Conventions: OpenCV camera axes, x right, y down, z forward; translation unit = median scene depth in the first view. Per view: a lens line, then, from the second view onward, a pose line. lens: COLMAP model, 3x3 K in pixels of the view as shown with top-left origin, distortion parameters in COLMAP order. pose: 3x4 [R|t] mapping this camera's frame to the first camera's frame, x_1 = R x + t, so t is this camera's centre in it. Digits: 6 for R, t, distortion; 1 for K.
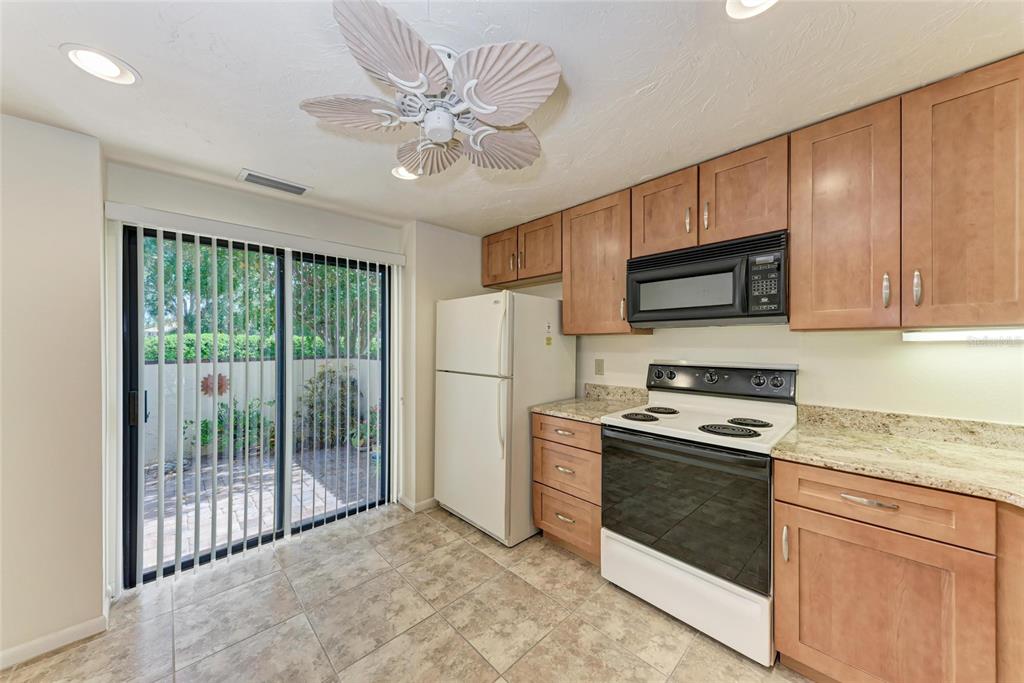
lens RADIAL K [[353.0, 0, 515.3], [0, 353.0, 341.9], [0, 0, 1]] dist [-0.000236, -0.000238]
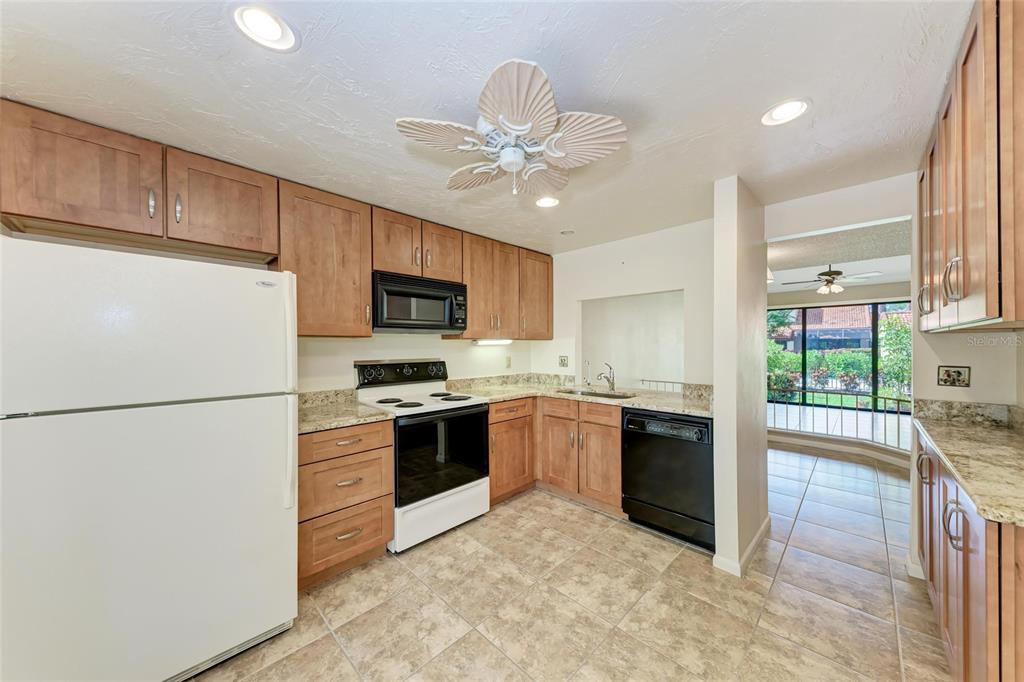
lens RADIAL K [[353.0, 0, 514.9], [0, 353.0, 346.0], [0, 0, 1]] dist [-0.000236, -0.000238]
pose [[-0.042243, 0.001706, 0.999106, -0.953590], [0.000691, 0.999998, -0.001679, 0.008022], [-0.999107, 0.000620, -0.042244, 0.715099]]
